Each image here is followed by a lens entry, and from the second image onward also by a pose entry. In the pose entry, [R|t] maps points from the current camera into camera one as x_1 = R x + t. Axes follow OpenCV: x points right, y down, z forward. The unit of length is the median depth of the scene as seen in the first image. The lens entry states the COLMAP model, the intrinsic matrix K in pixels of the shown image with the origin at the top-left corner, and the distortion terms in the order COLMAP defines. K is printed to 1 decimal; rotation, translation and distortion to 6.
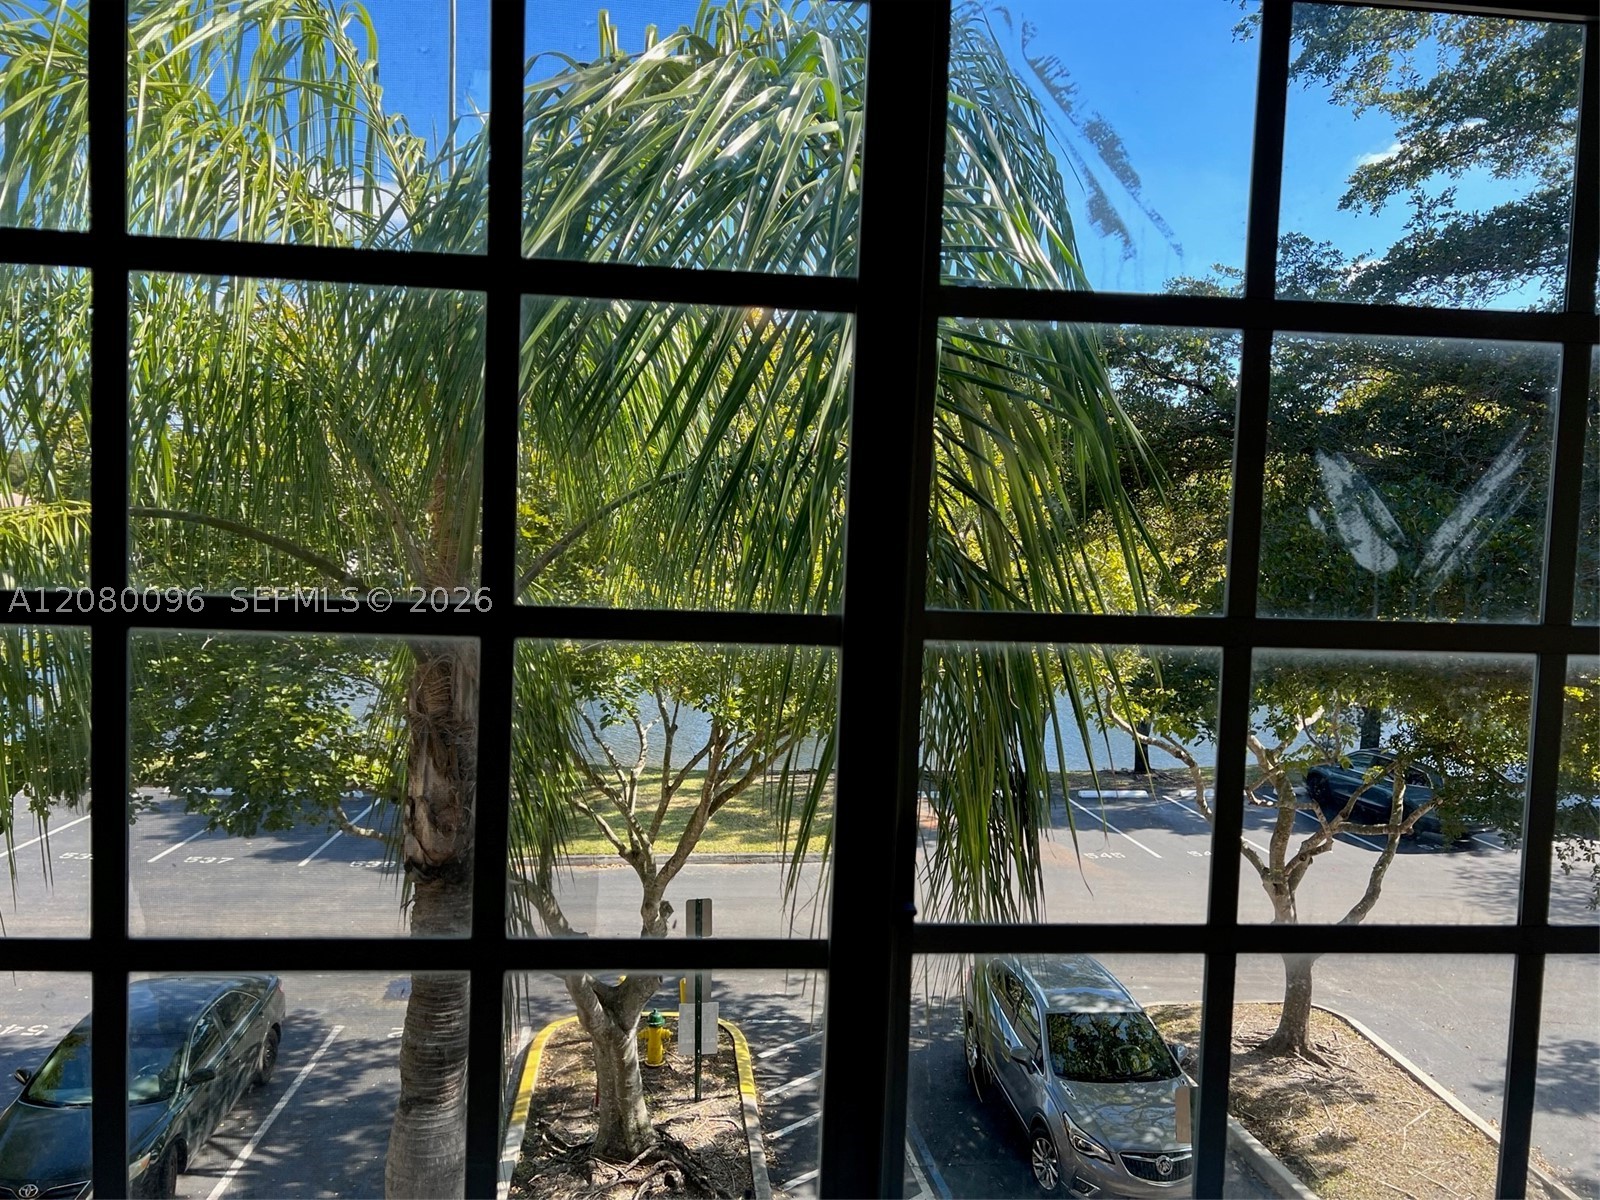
lens RADIAL K [[1211.9, 0, 804.4], [0, 1211.9, 598.6], [0, 0, 1]] dist [0.059262, -0.028395]
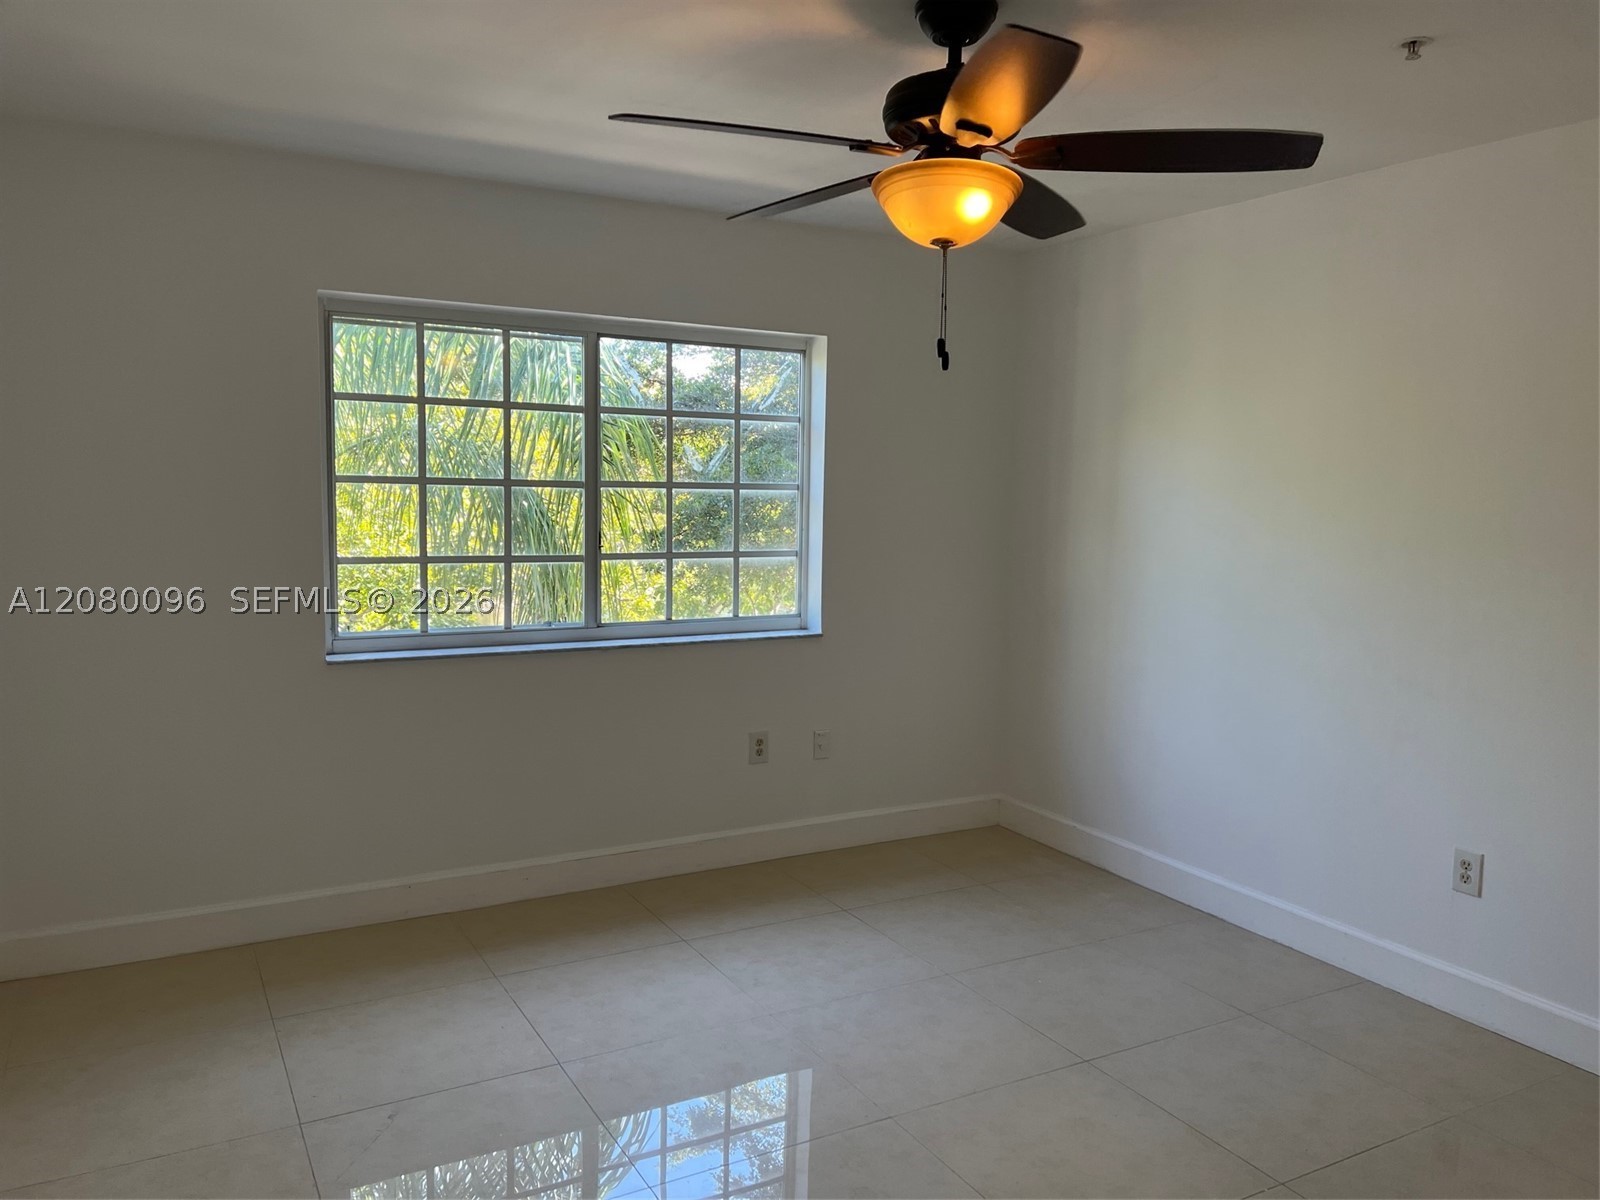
lens RADIAL K [[1211.9, 0, 797.4], [0, 1211.9, 597.8], [0, 0, 1]] dist [0.059262, -0.028395]
pose [[0.917851, -0.052760, 0.393403, -0.943781], [0.038222, 0.998269, 0.044703, 0.251695], [-0.395081, -0.025994, 0.918278, -3.152523]]
